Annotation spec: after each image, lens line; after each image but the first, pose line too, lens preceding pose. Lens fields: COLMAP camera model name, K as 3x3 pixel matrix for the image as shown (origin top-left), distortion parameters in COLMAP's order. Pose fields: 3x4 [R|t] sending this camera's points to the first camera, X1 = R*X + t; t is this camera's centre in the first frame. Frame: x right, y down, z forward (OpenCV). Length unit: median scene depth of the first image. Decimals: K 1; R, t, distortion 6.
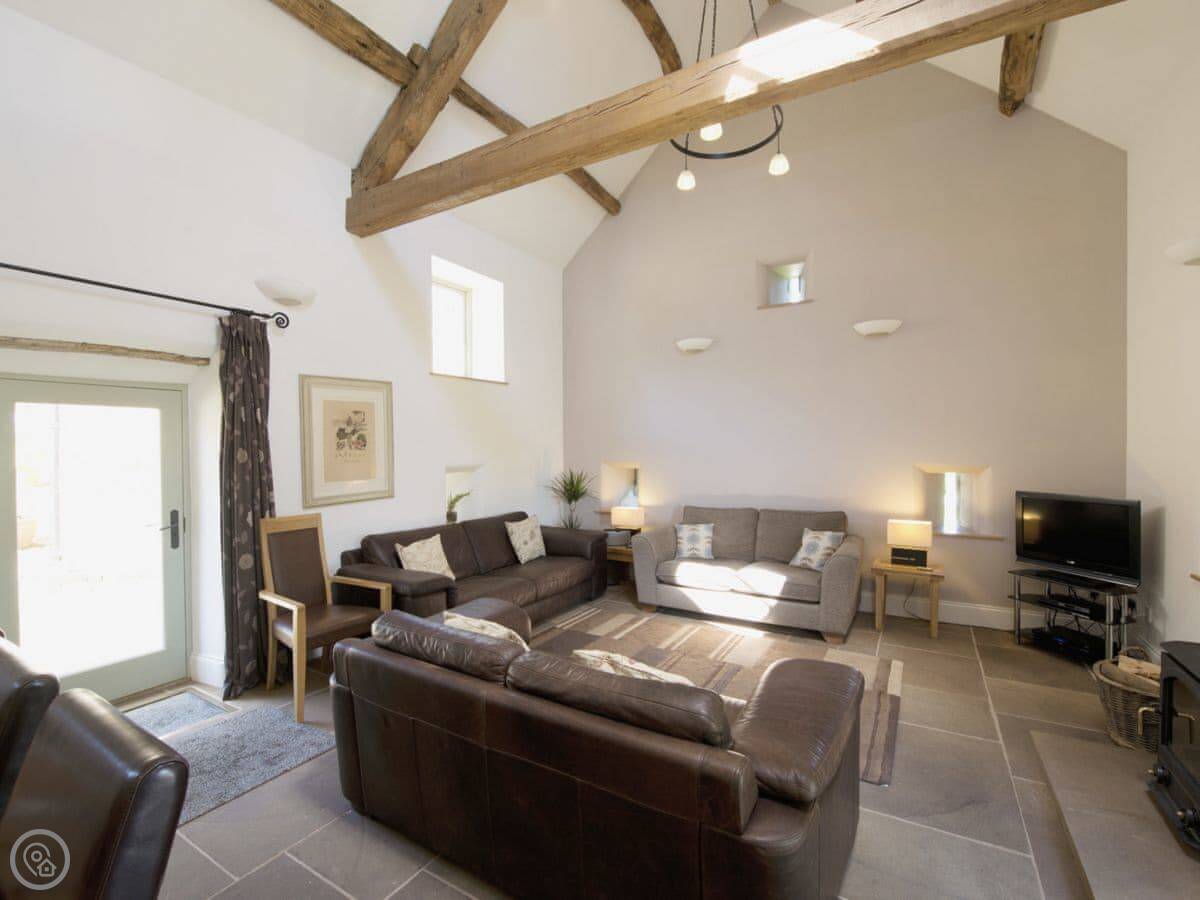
lens RADIAL K [[541.2, 0, 603.2], [0, 541.2, 450.7], [0, 0, 1]] dist [-0.023940, -0.000855]
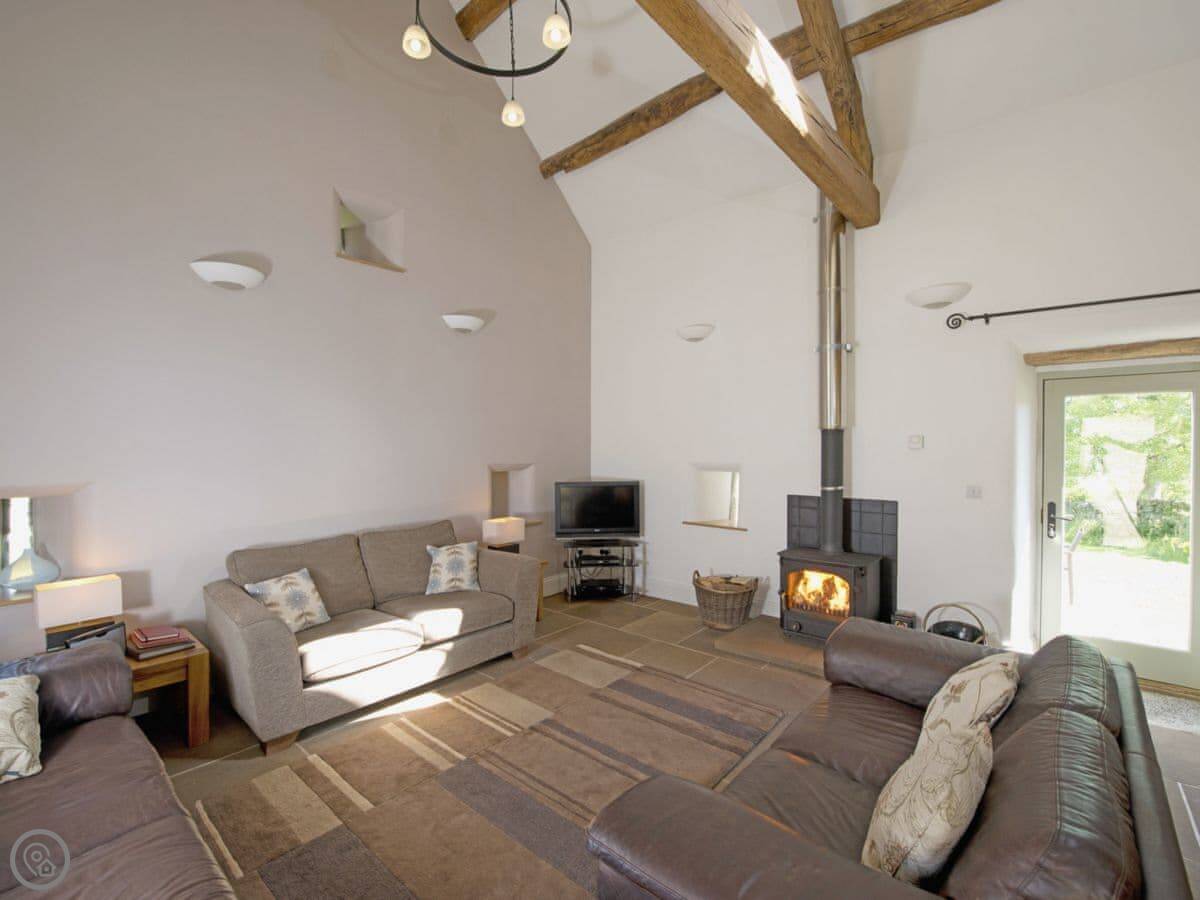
lens RADIAL K [[541.2, 0, 603.2], [0, 541.2, 450.7], [0, 0, 1]] dist [-0.023940, -0.000855]
pose [[0.173968, -0.015938, 0.984622, -0.430962], [0.013451, 0.999814, 0.013808, -0.014041], [-0.984659, 0.010842, 0.174151, 0.634778]]
